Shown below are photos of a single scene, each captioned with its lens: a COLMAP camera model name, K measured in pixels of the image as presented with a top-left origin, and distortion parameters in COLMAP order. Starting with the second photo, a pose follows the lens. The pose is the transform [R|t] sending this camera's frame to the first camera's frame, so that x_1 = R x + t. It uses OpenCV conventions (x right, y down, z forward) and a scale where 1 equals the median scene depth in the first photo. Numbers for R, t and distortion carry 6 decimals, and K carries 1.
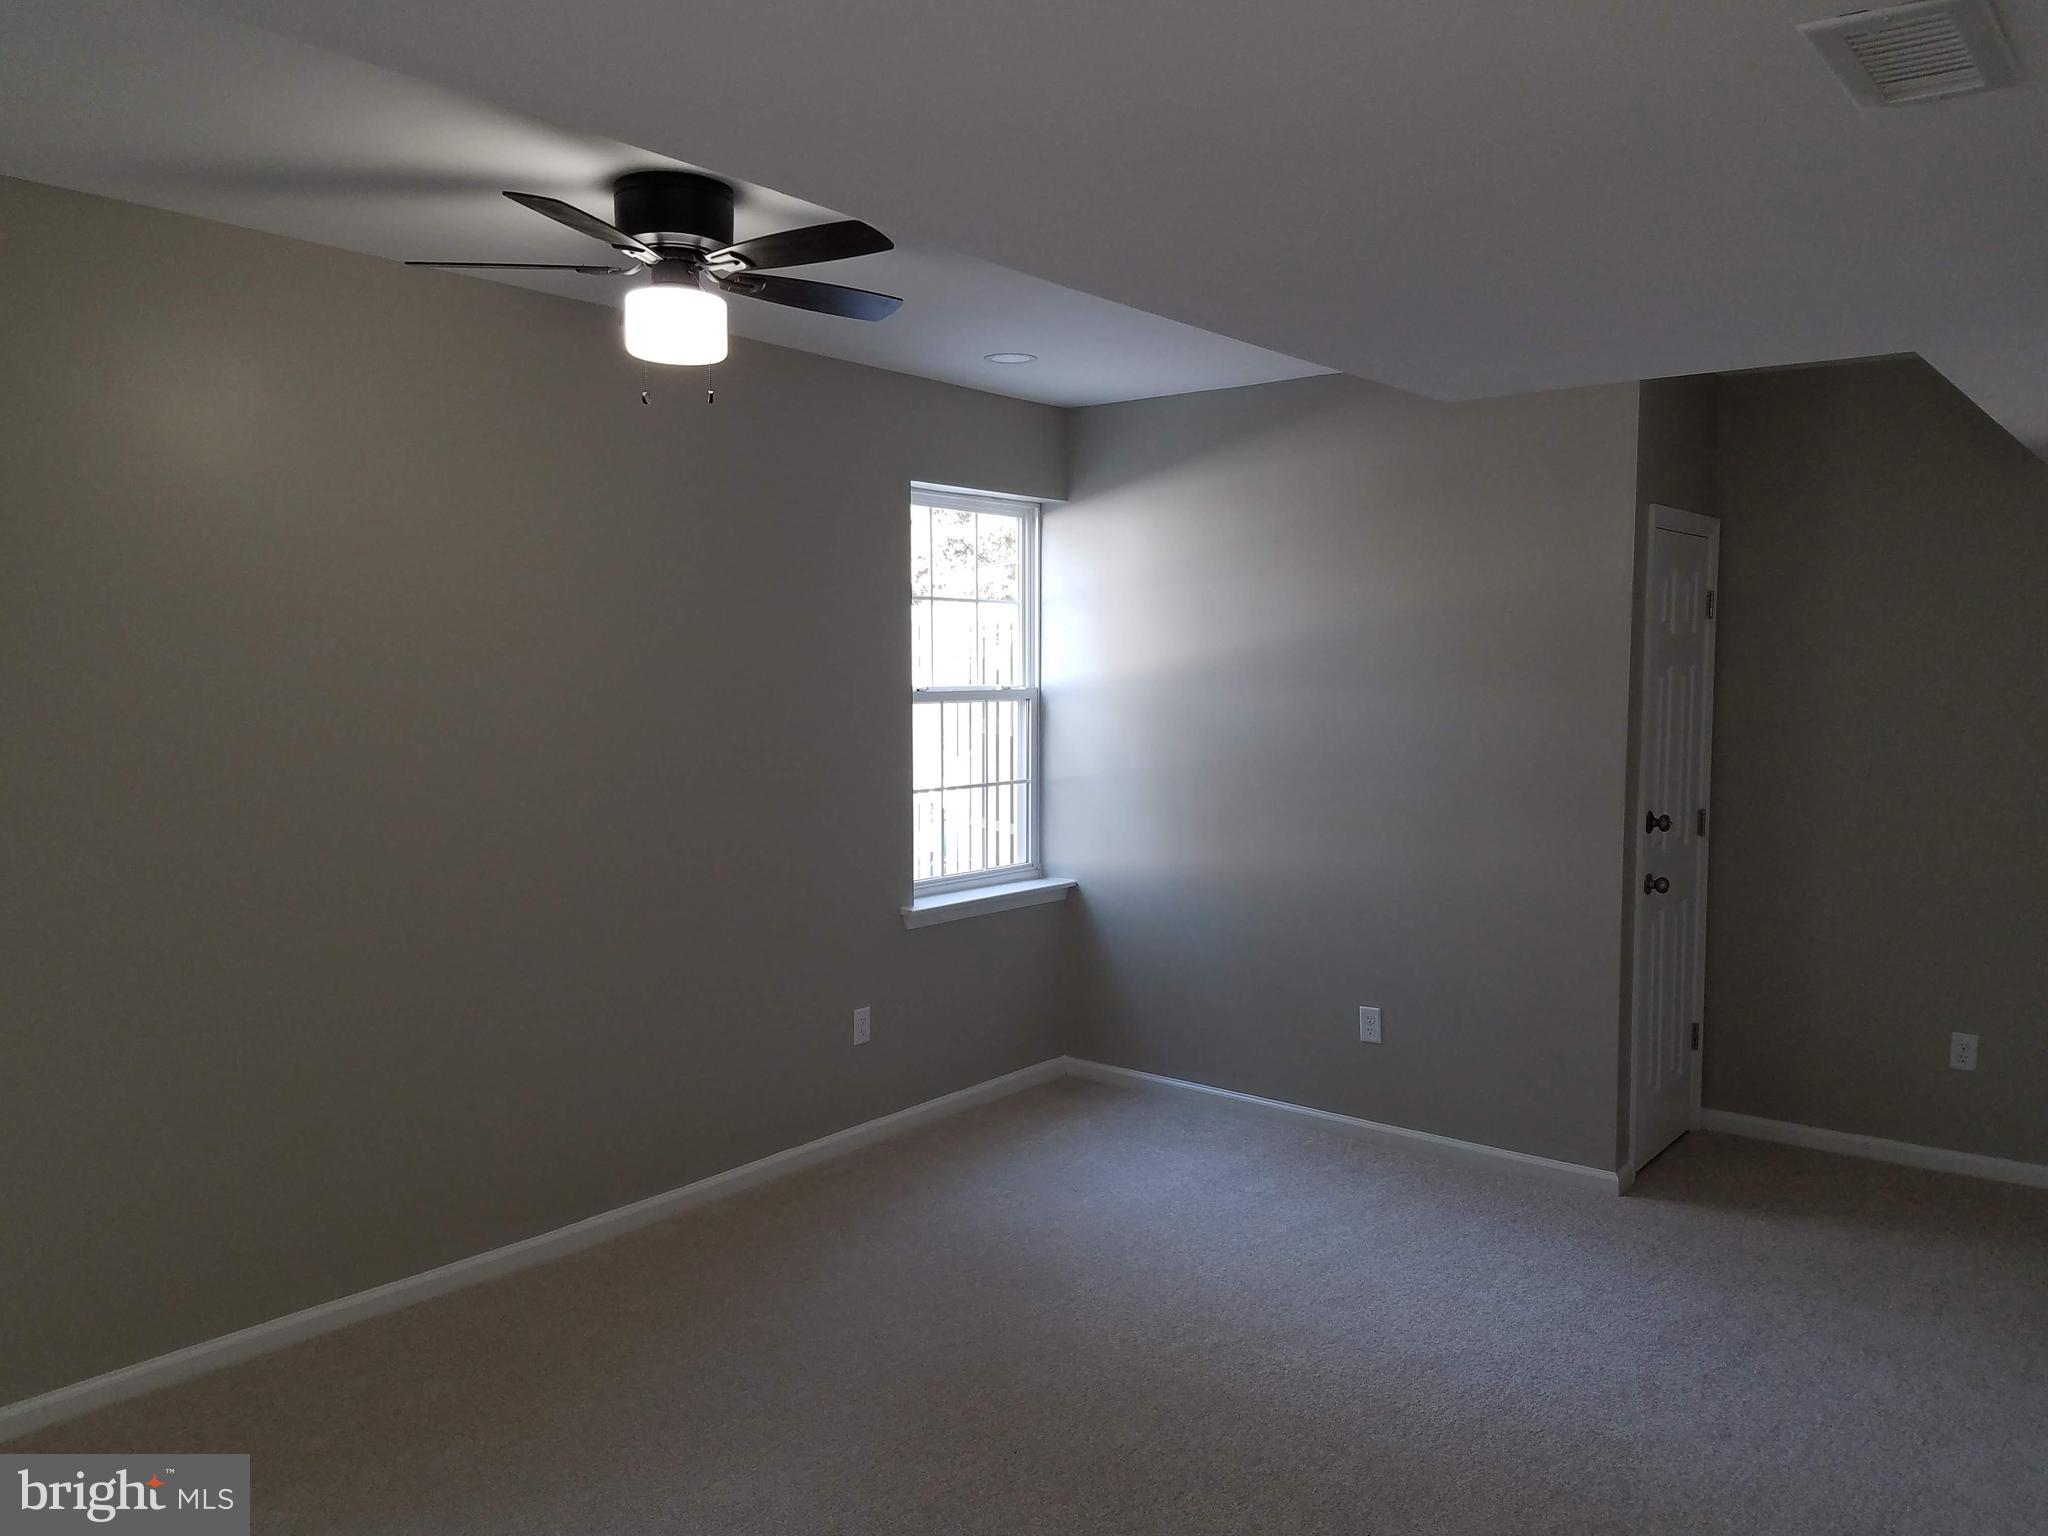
lens RADIAL K [[1623.3, 0, 1013.9], [0, 1623.3, 758.9], [0, 0, 1]] dist [0.093940, -0.090946]
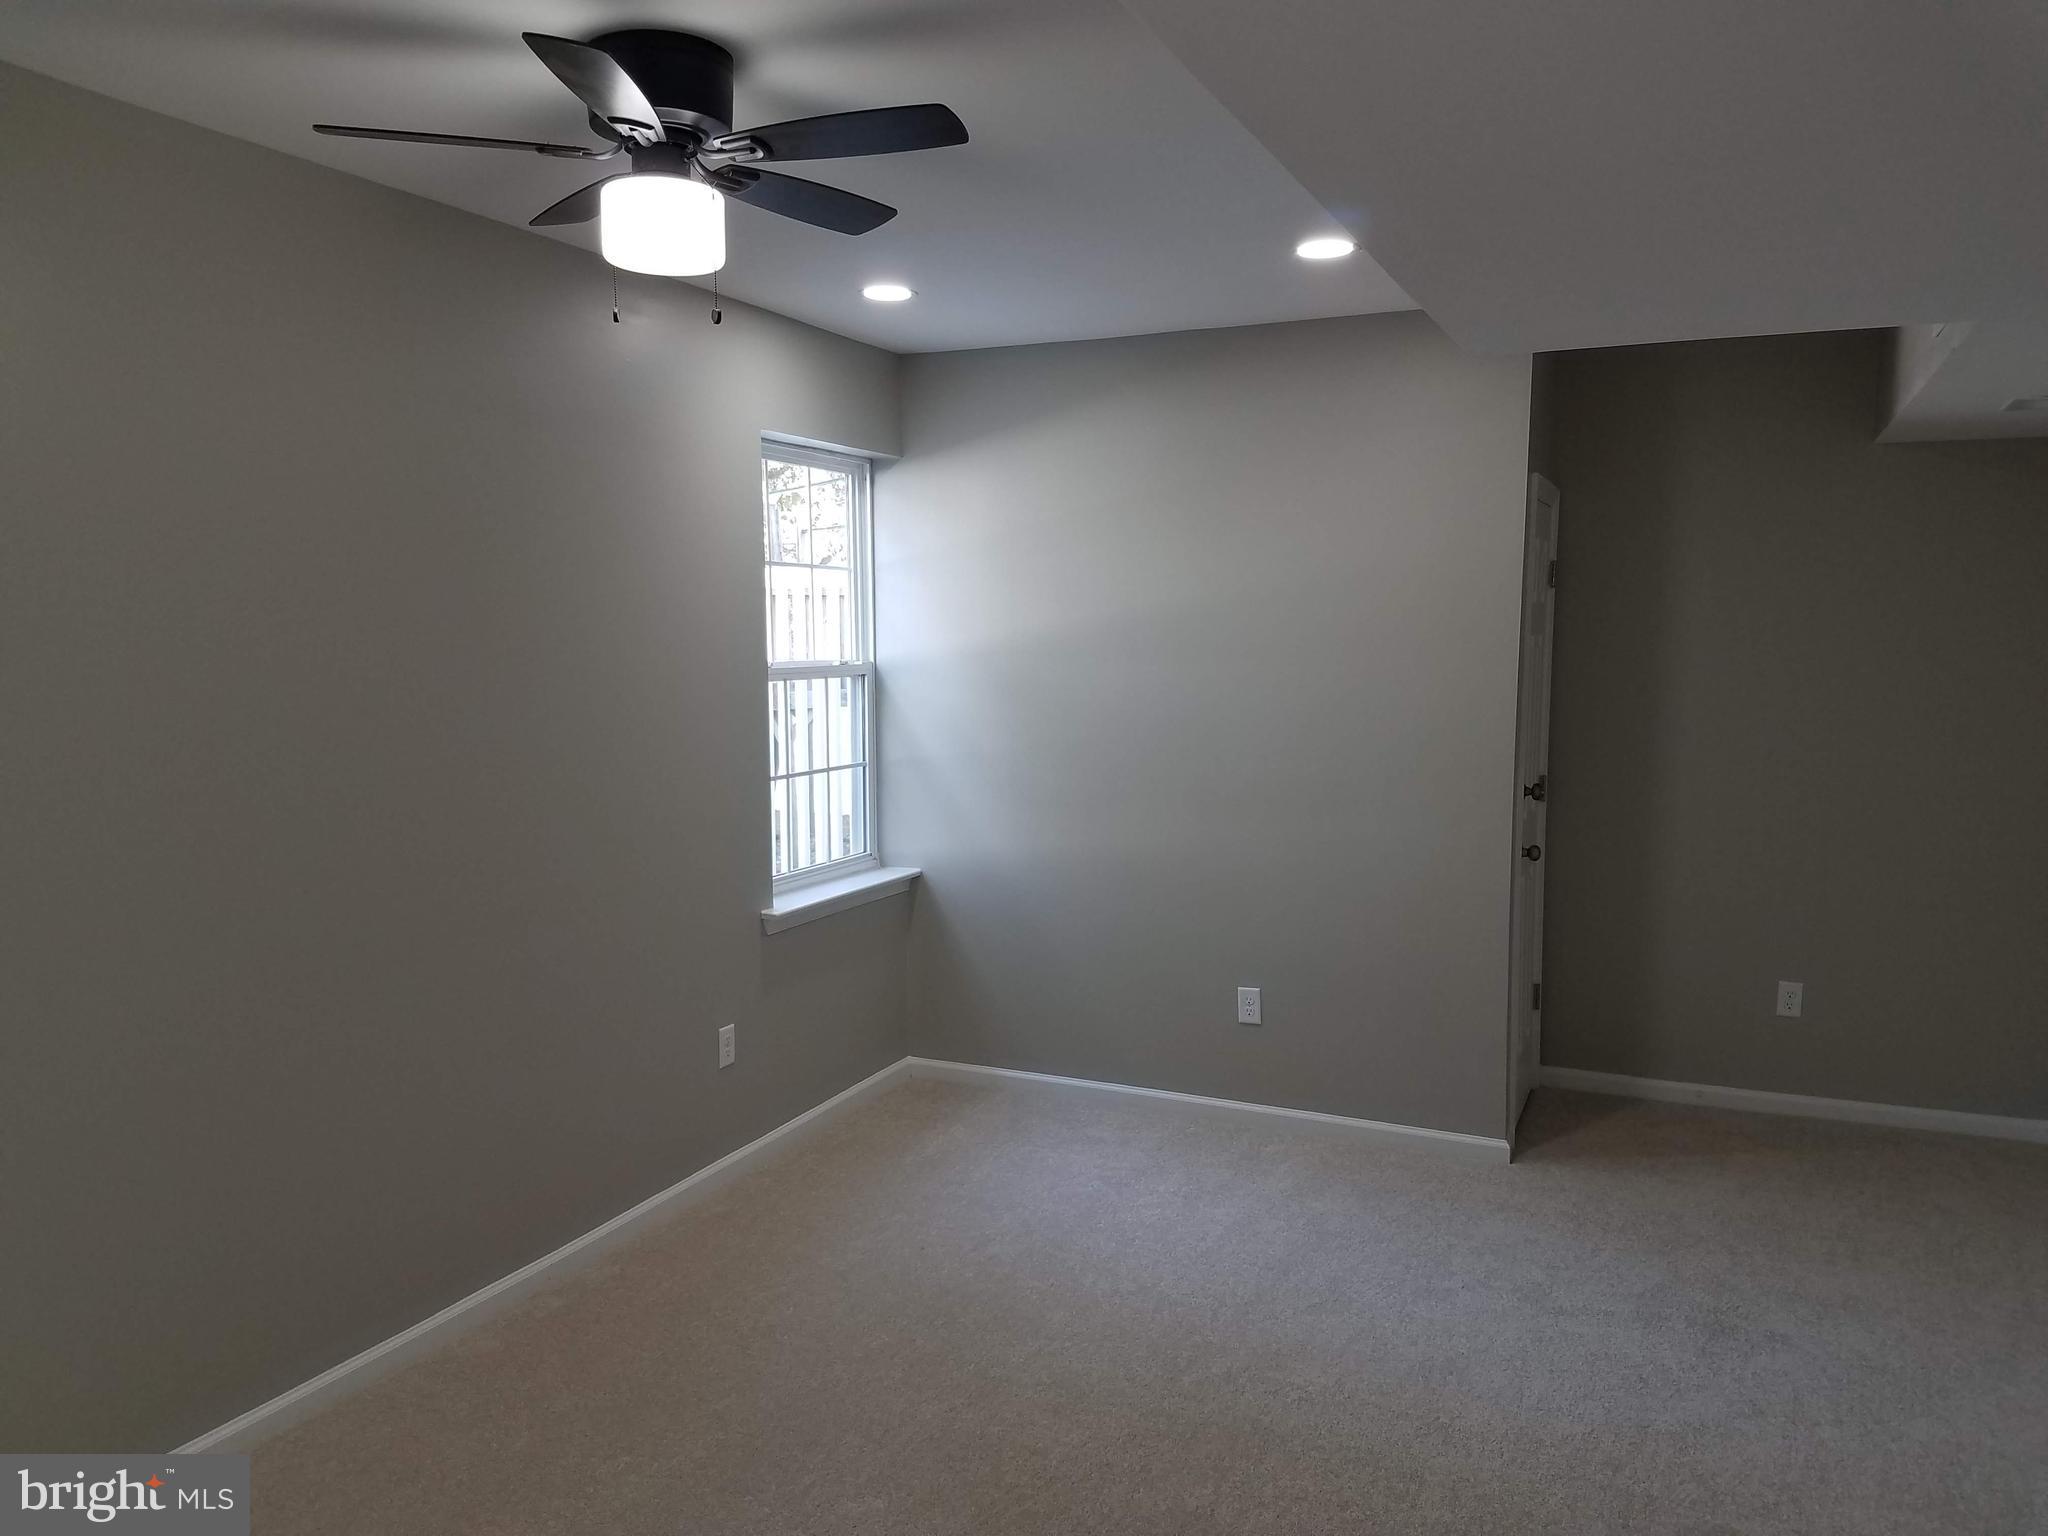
lens RADIAL K [[1623.3, 0, 1029.1], [0, 1623.3, 780.3], [0, 0, 1]] dist [0.093940, -0.090946]
pose [[0.970075, -0.027238, 0.241271, -0.139575], [0.018780, 0.999128, 0.037287, -0.010481], [-0.242076, -0.031640, 0.969741, 0.094857]]
